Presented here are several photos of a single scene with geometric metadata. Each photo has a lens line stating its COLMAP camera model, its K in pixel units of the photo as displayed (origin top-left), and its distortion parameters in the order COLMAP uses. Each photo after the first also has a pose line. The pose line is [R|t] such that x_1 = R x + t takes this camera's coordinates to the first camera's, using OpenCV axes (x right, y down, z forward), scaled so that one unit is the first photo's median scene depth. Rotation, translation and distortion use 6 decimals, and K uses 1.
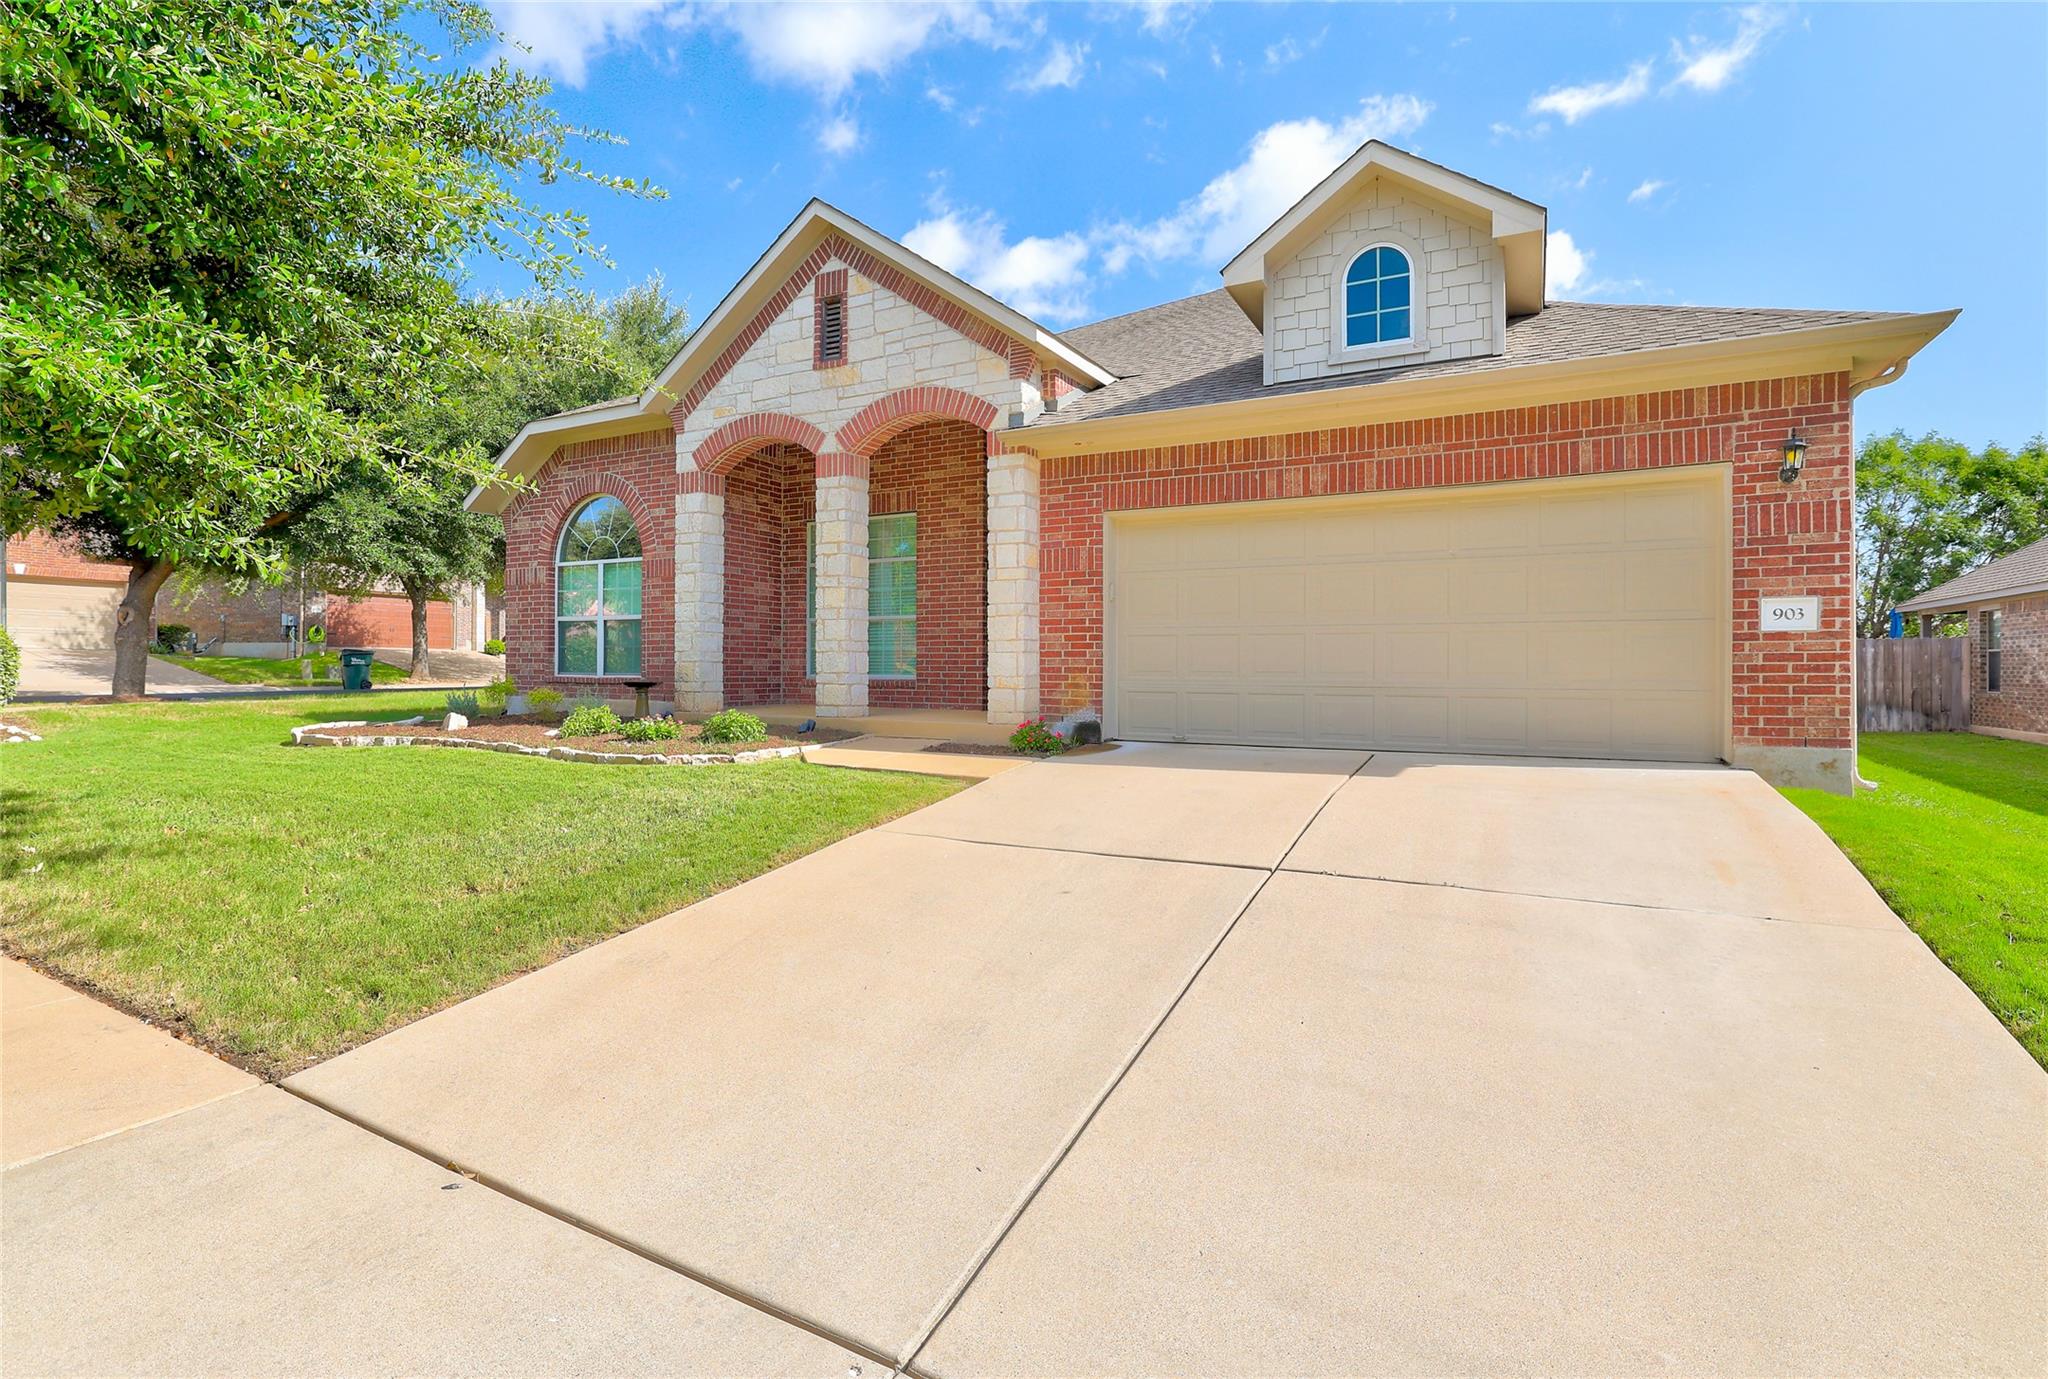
lens RADIAL K [[990.9, 0, 1015.6], [0, 990.9, 683.4], [0, 0, 1]] dist [-0.002439, 0.000478]
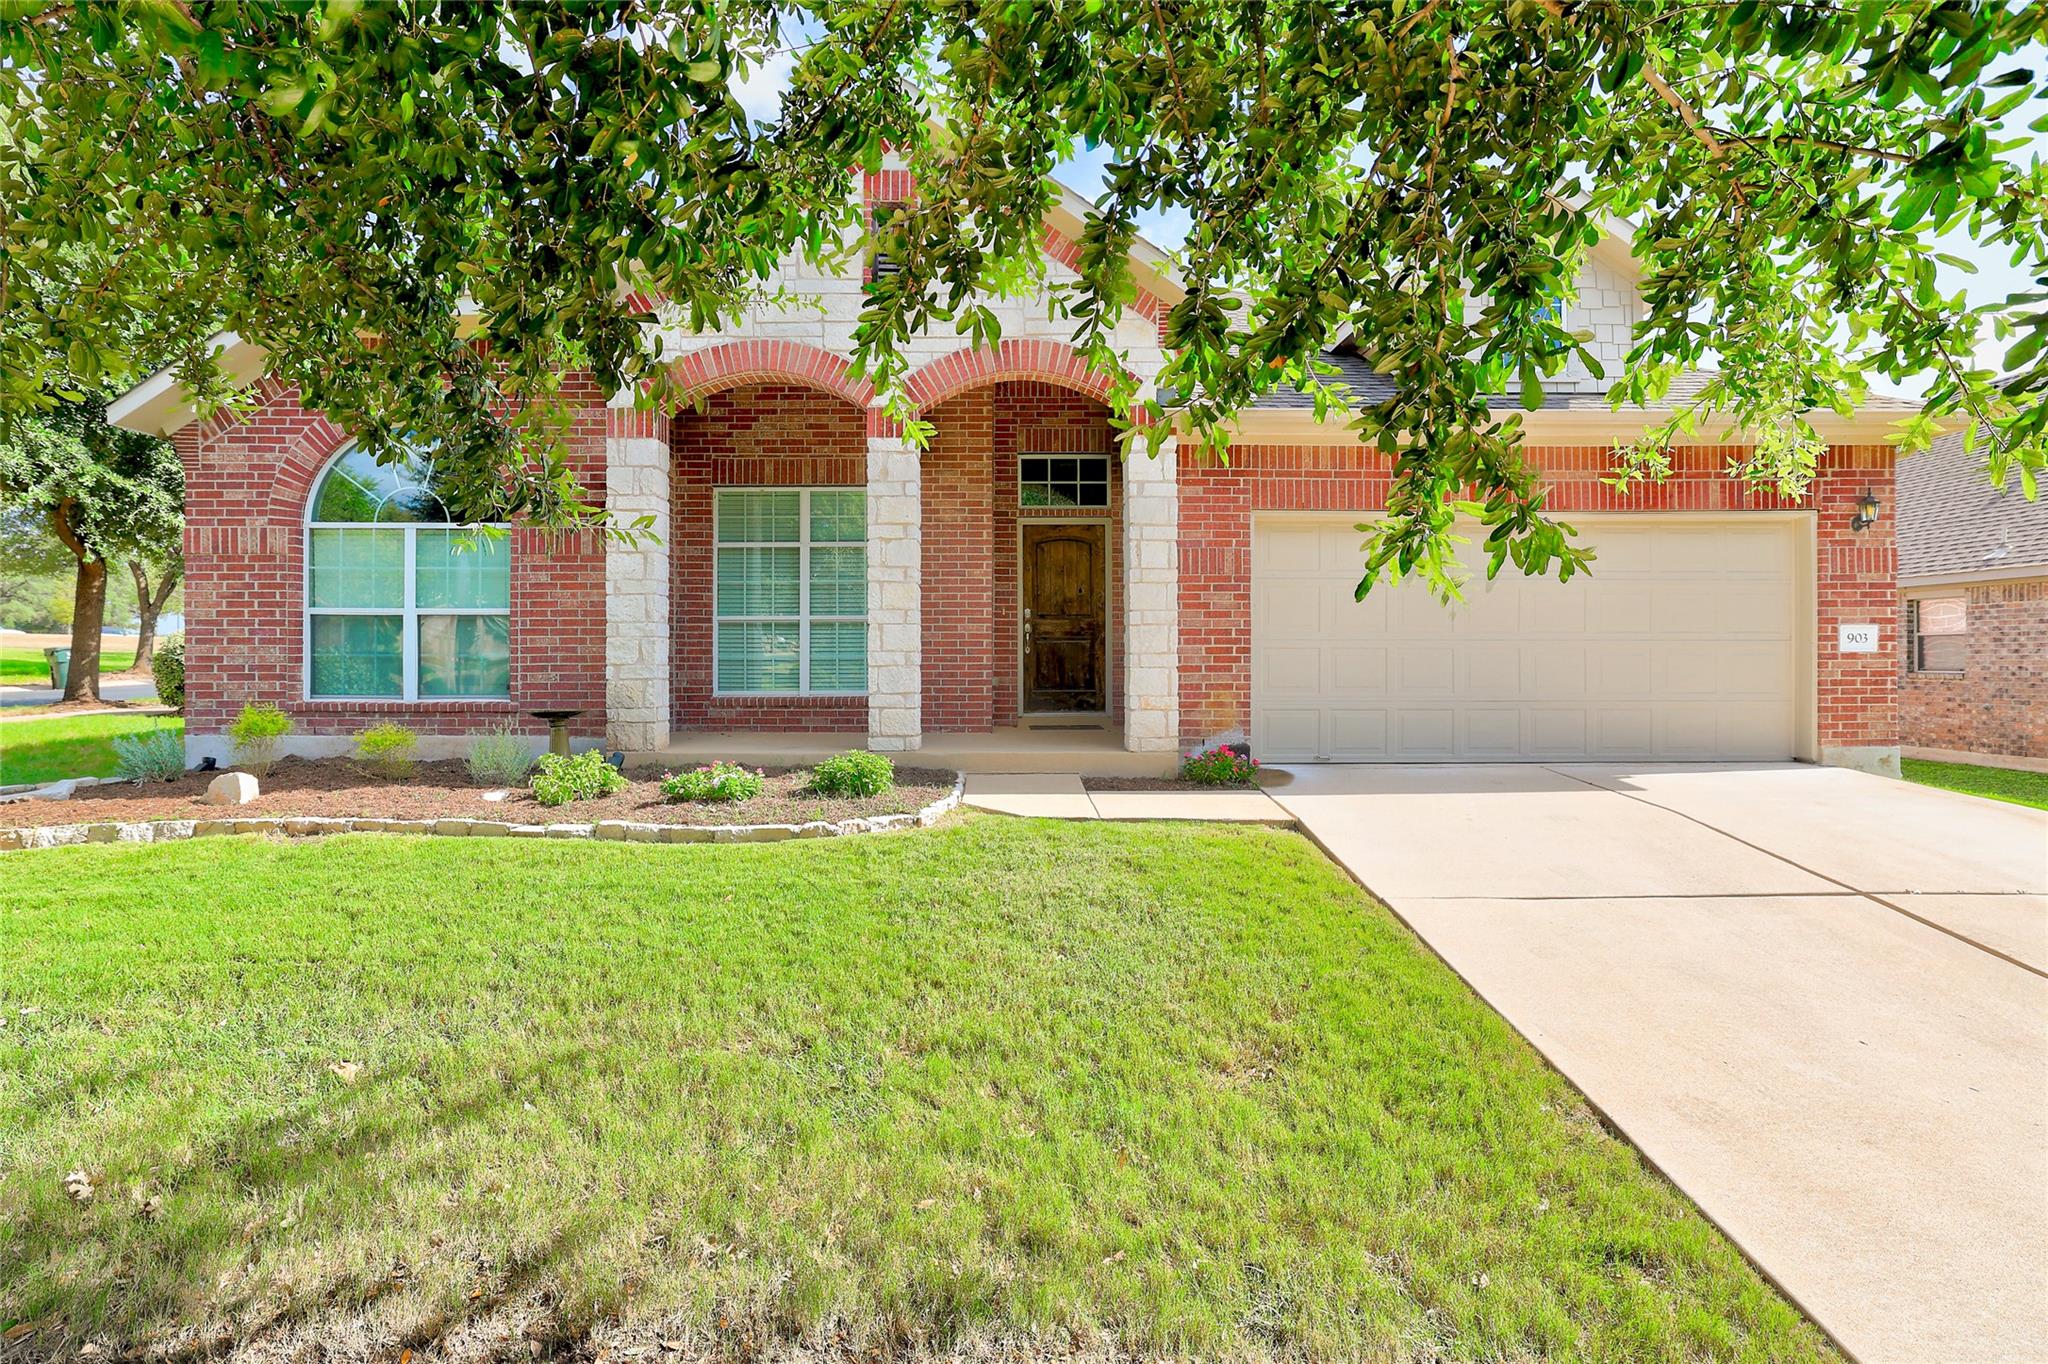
lens RADIAL K [[1057.4, 0, 1022.4], [0, 1057.4, 673.3], [0, 0, 1]] dist [-0.011126, 0.010386]
pose [[0.872950, -0.011075, 0.487684, -0.555967], [0.011308, 0.999933, 0.002467, -0.030201], [-0.487678, 0.003361, 0.873017, 0.265595]]
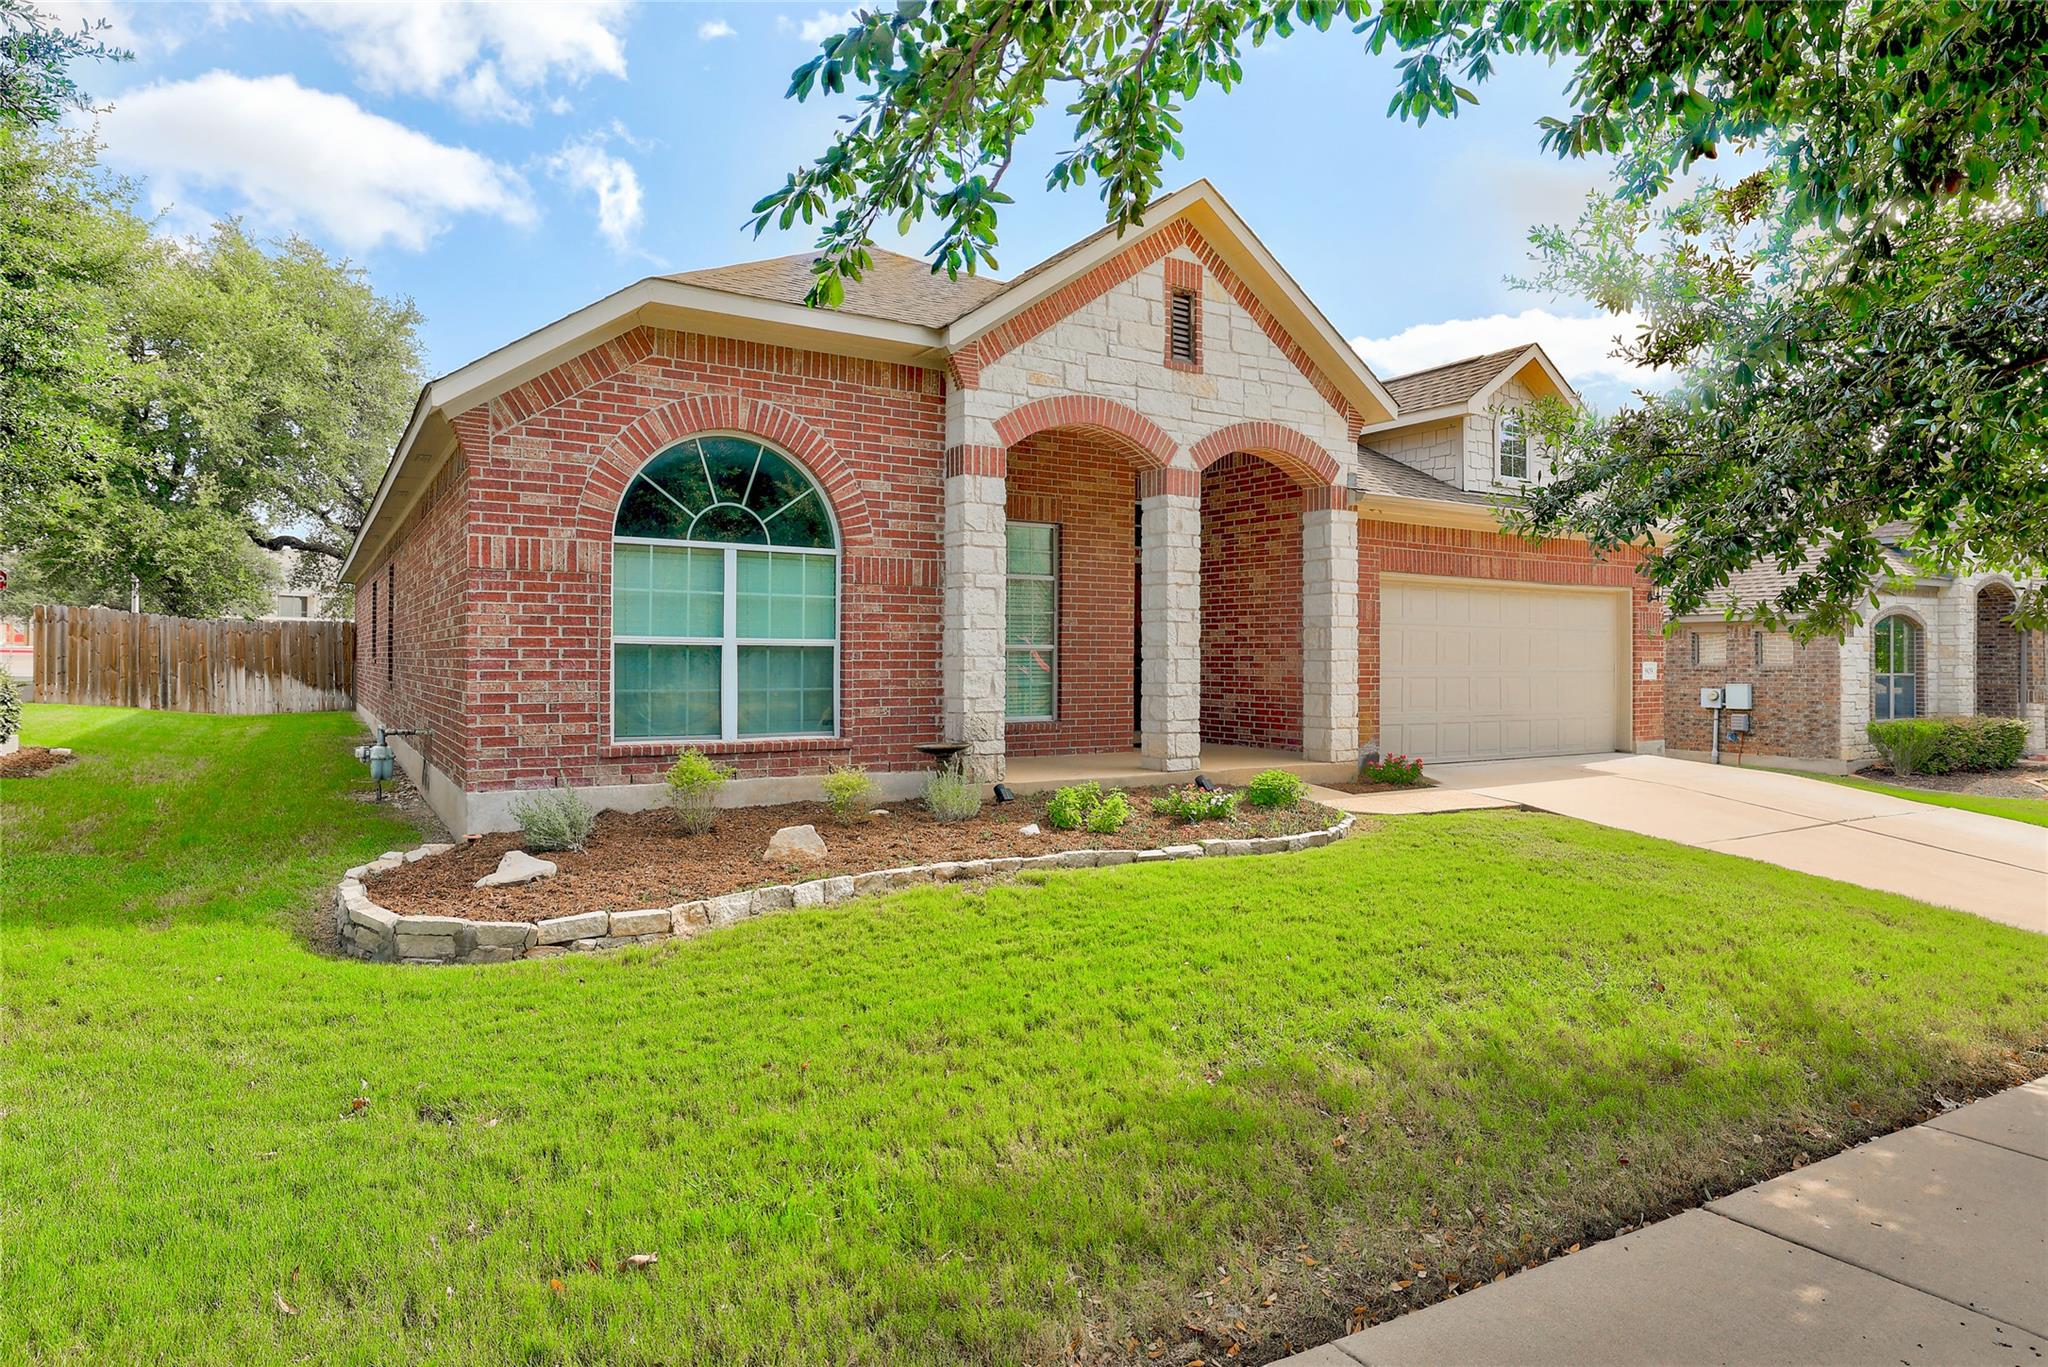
lens RADIAL K [[1163.7, 0, 1024.0], [0, 1163.7, 670.3], [0, 0, 1]] dist [-0.002260, -0.000299]
pose [[0.490659, -0.009670, 0.871298, -1.283762], [0.010493, 0.999931, 0.005188, -0.069105], [-0.871288, 0.006597, 0.490727, 0.693872]]
